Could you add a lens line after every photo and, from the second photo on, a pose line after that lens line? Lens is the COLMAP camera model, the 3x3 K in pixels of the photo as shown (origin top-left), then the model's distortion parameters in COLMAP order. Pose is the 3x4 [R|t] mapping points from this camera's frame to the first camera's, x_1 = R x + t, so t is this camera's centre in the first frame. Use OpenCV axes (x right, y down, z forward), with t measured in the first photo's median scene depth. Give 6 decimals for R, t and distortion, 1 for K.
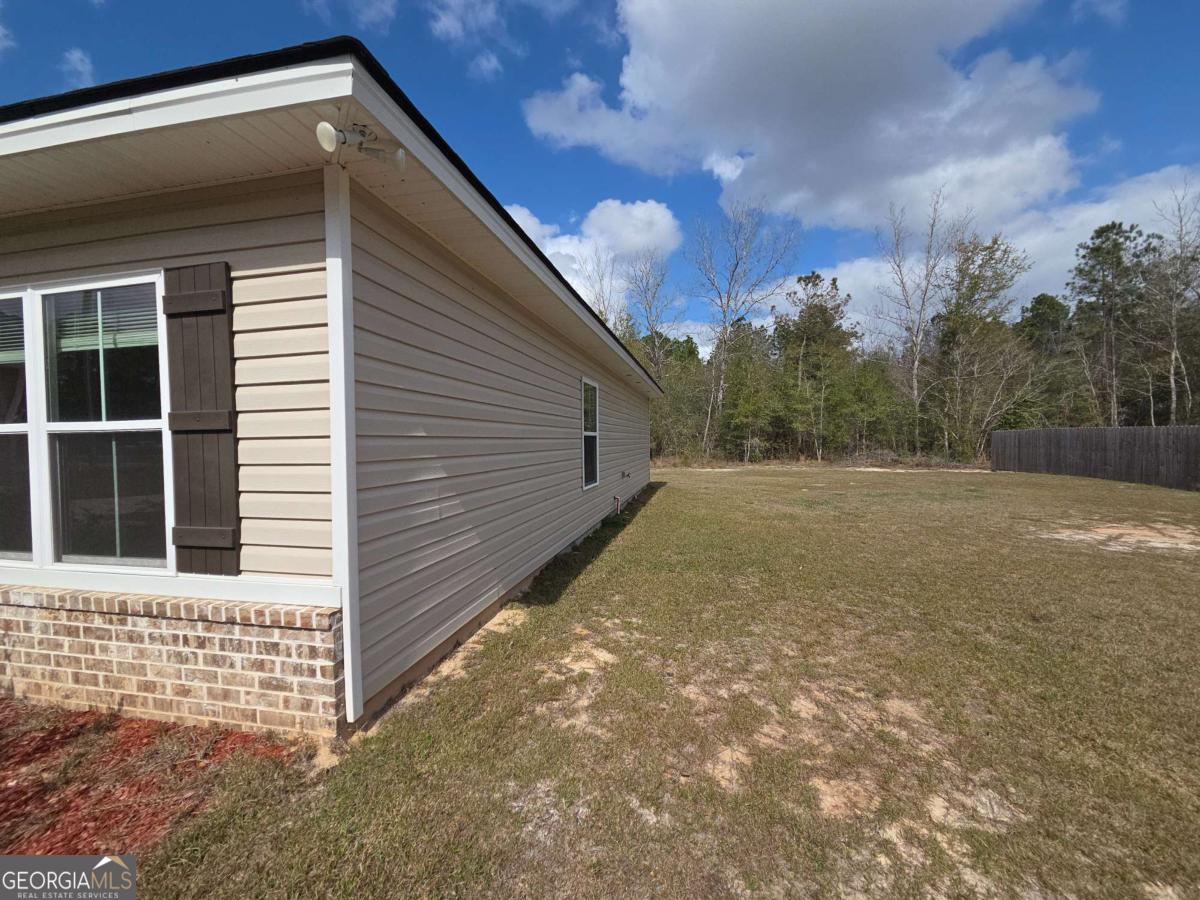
lens RADIAL K [[490.5, 0, 595.3], [0, 490.5, 451.7], [0, 0, 1]] dist [0.007888, -0.000118]
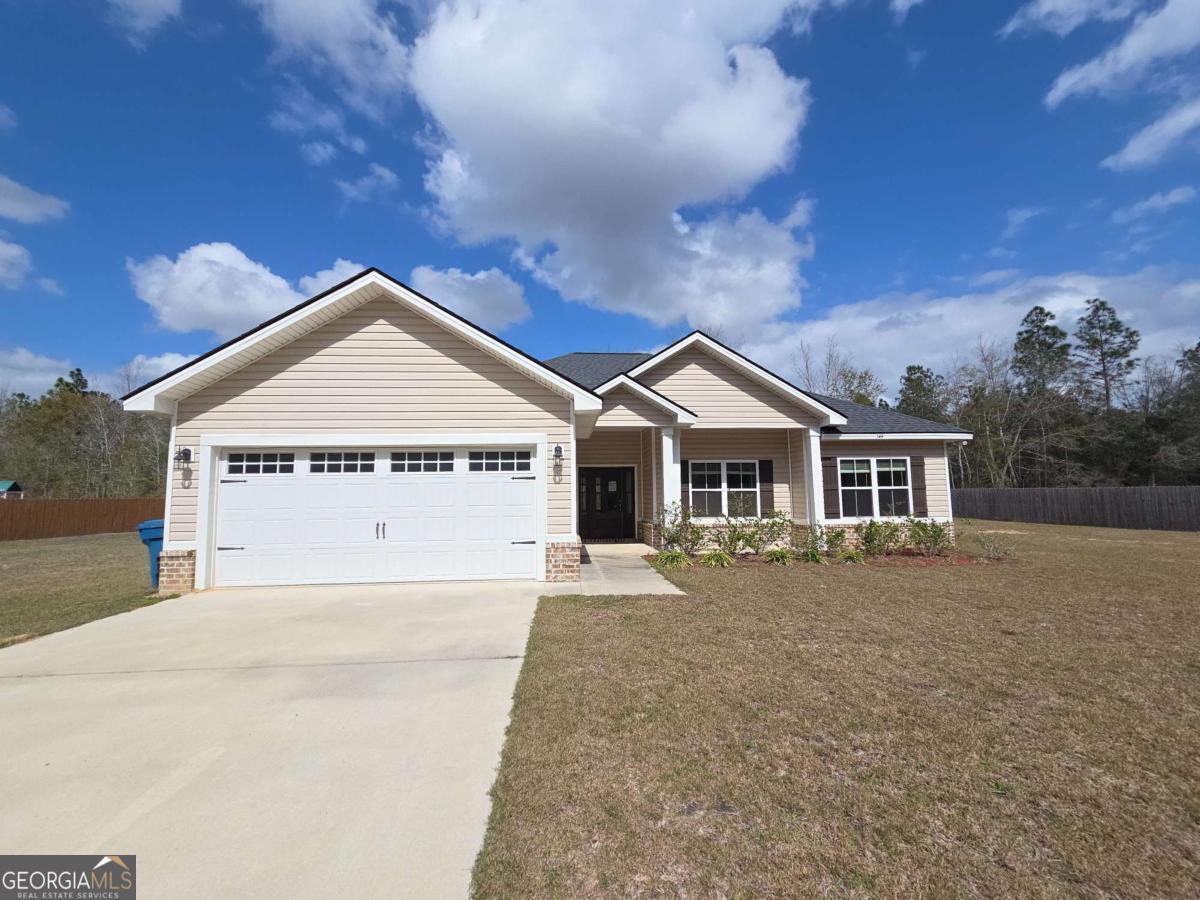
lens RADIAL K [[490.5, 0, 595.3], [0, 490.5, 451.7], [0, 0, 1]] dist [0.007888, -0.000118]
pose [[0.960626, 0.025973, 0.276629, -4.893389], [0.007478, 0.992843, -0.119191, 0.143898], [-0.277745, 0.116566, 0.953557, -2.657190]]
